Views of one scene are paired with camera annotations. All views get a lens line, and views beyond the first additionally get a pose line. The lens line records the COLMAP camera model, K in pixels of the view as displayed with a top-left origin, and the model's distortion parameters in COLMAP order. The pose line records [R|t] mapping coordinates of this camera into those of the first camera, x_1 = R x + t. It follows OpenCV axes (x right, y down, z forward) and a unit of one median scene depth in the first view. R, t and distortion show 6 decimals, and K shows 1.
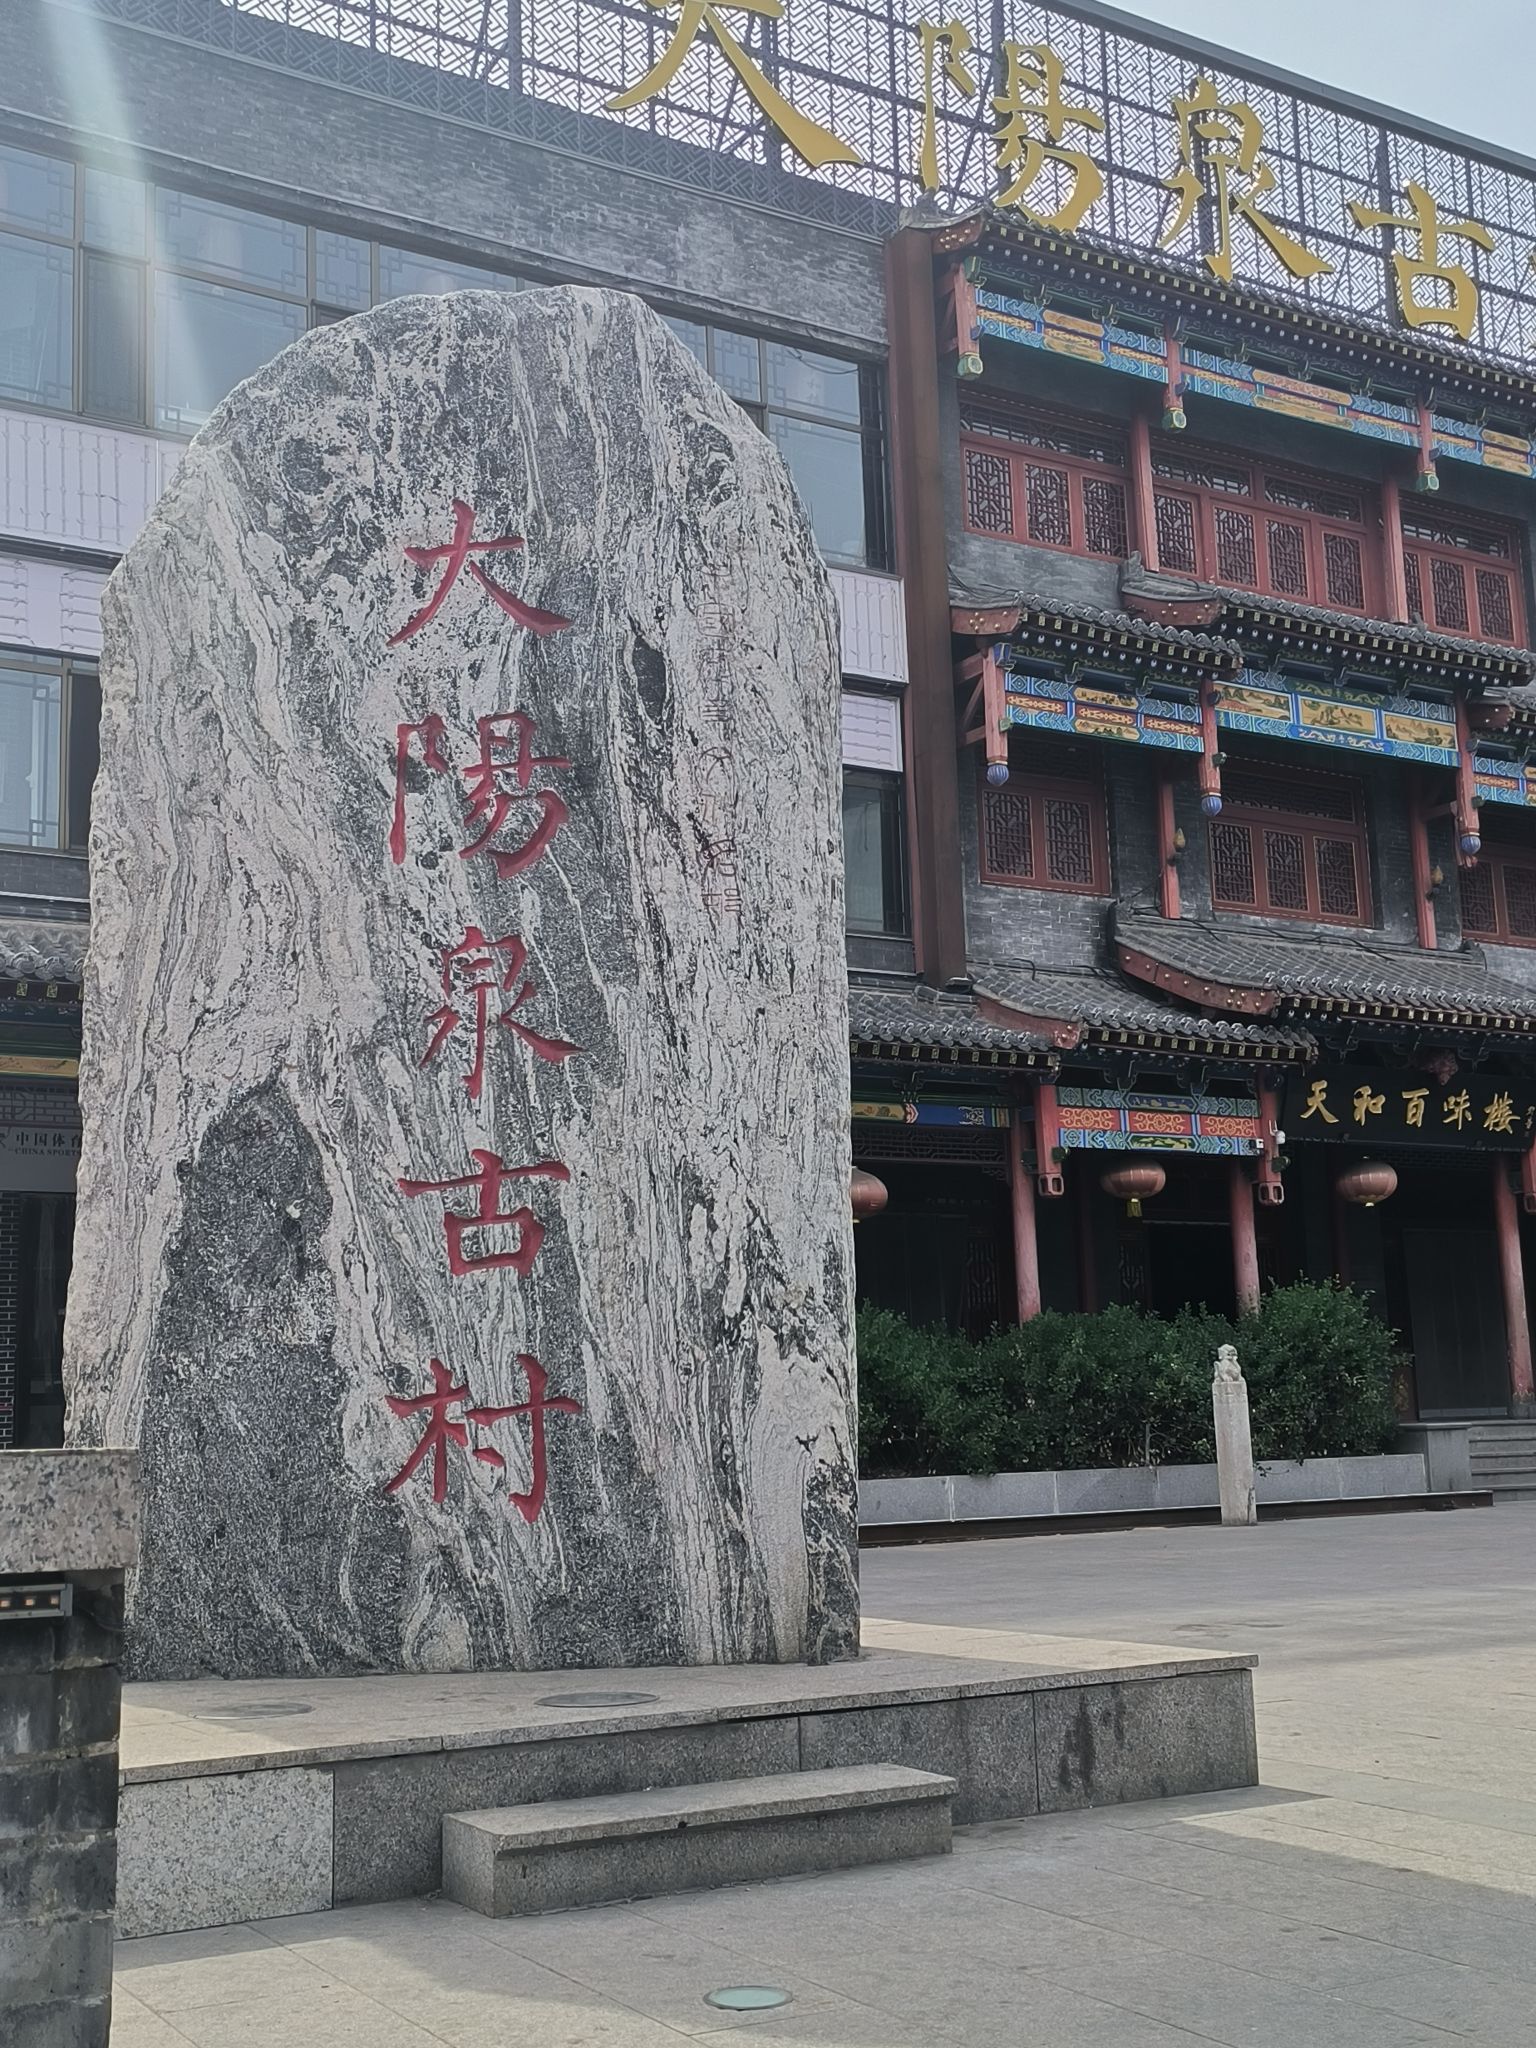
lens RADIAL K [[2304.5, 0, 769.2], [0, 2304.5, 1021.9], [0, 0, 1]] dist [0.028660, 0.000000]
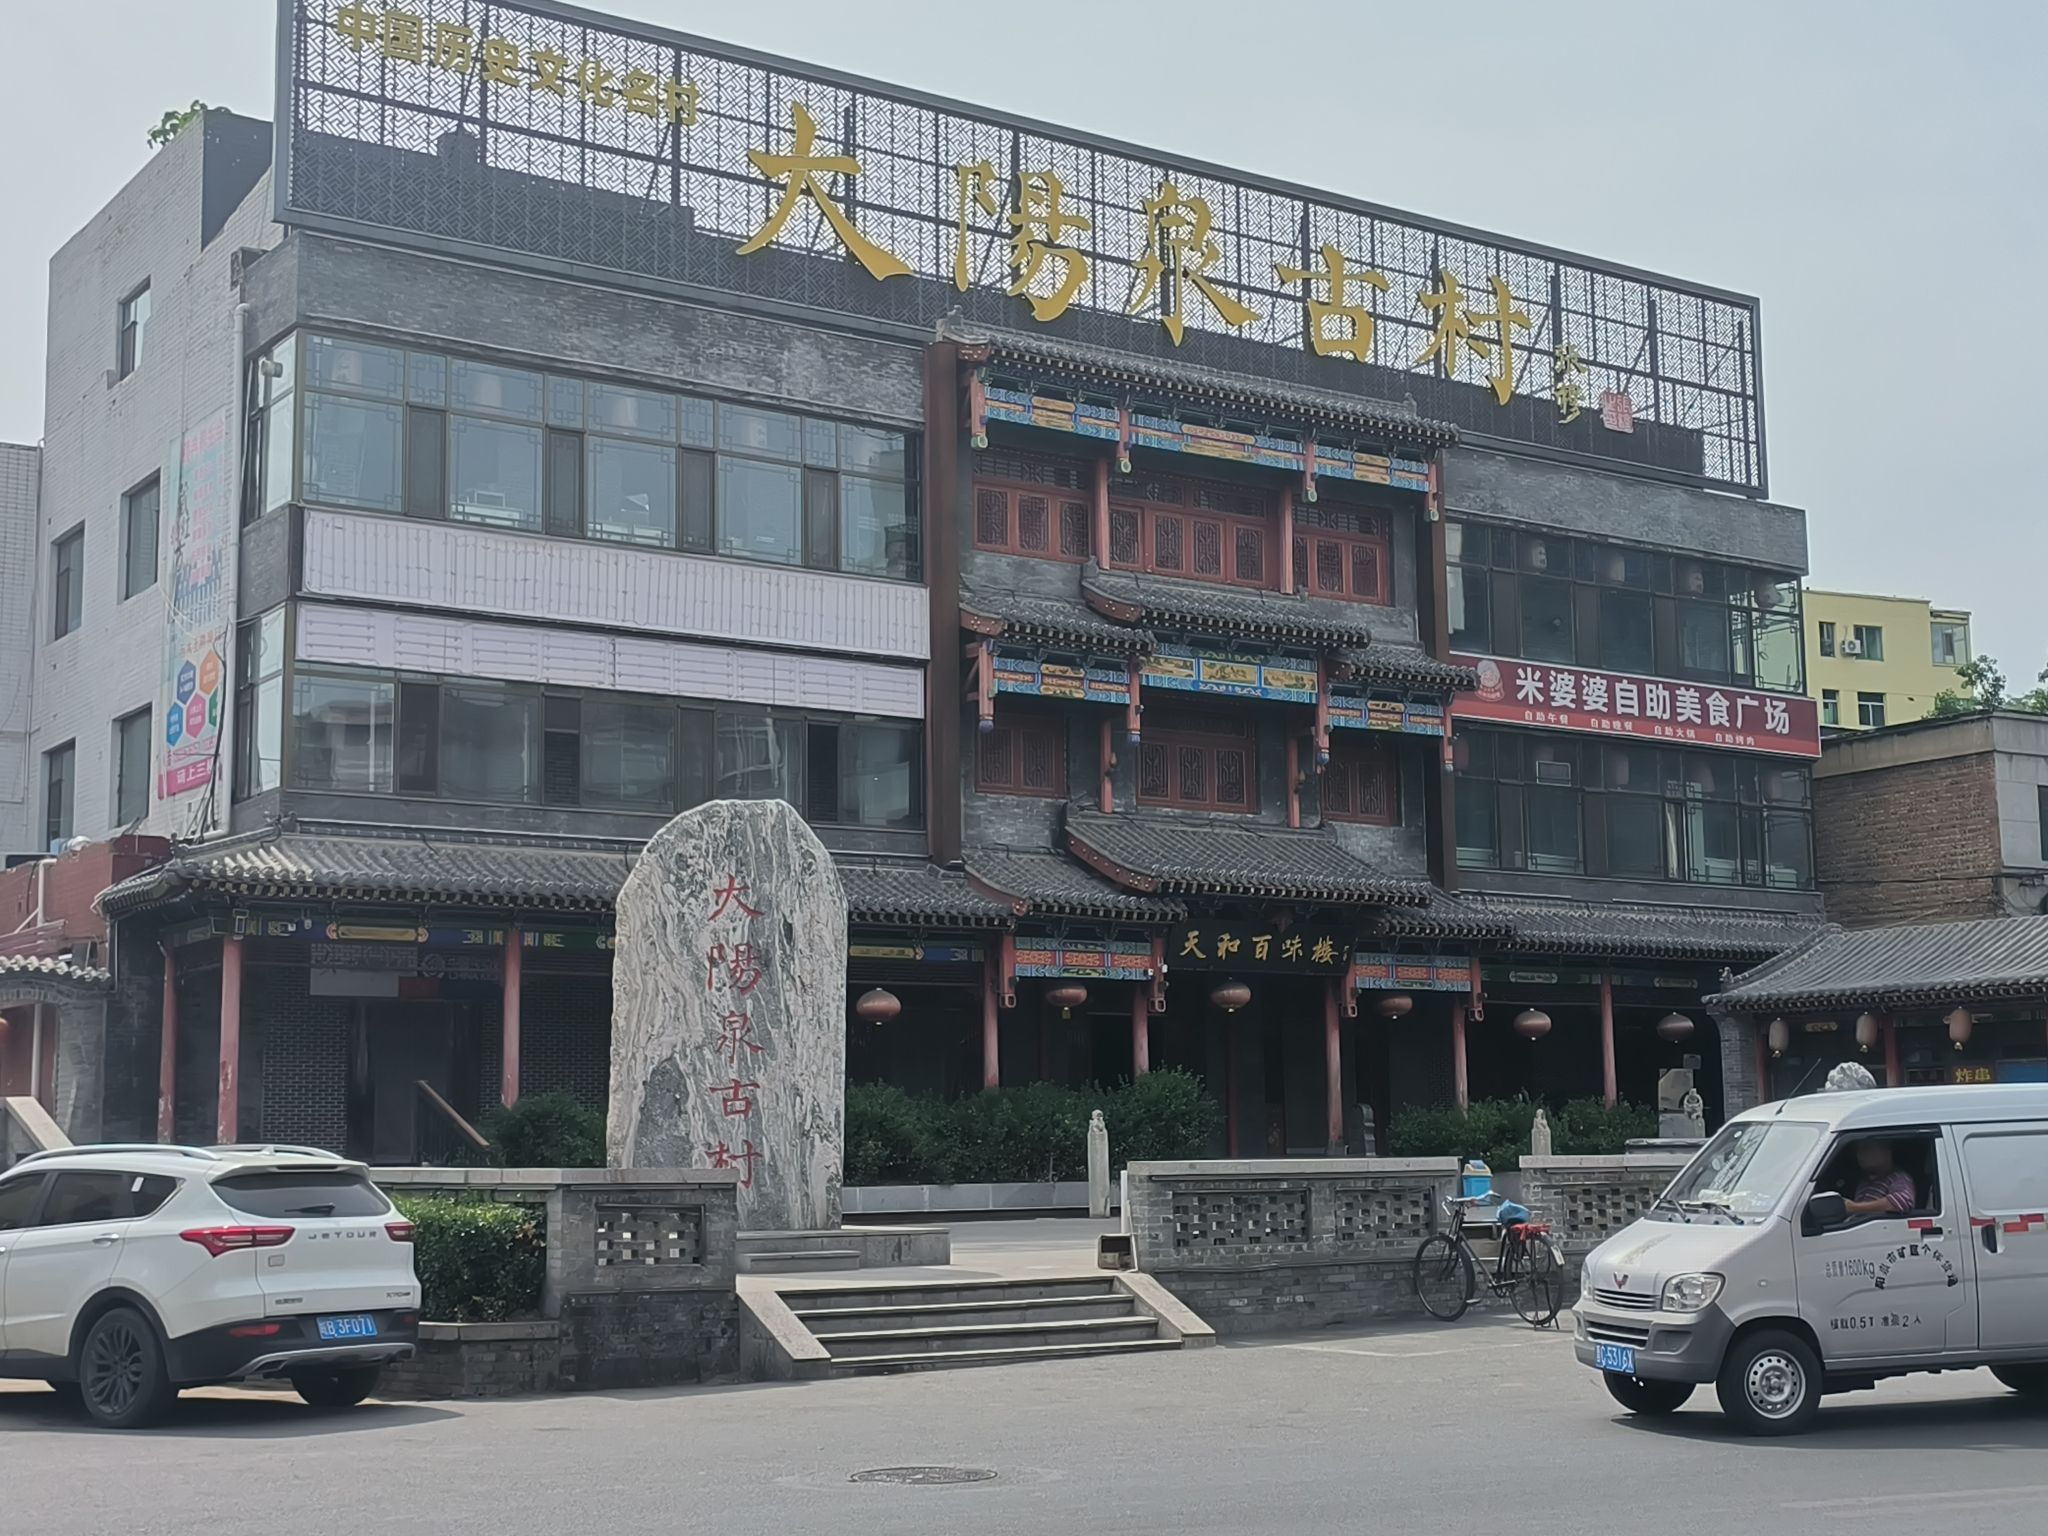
lens RADIAL K [[2758.0, 0, 1026.7], [0, 2758.0, 772.3], [0, 0, 1]] dist [0.109838, 0.000000]
pose [[0.997182, 0.030656, 0.068474, 0.002990], [-0.033502, 0.998605, 0.040805, -0.151460], [-0.067127, -0.042984, 0.996818, -0.805445]]
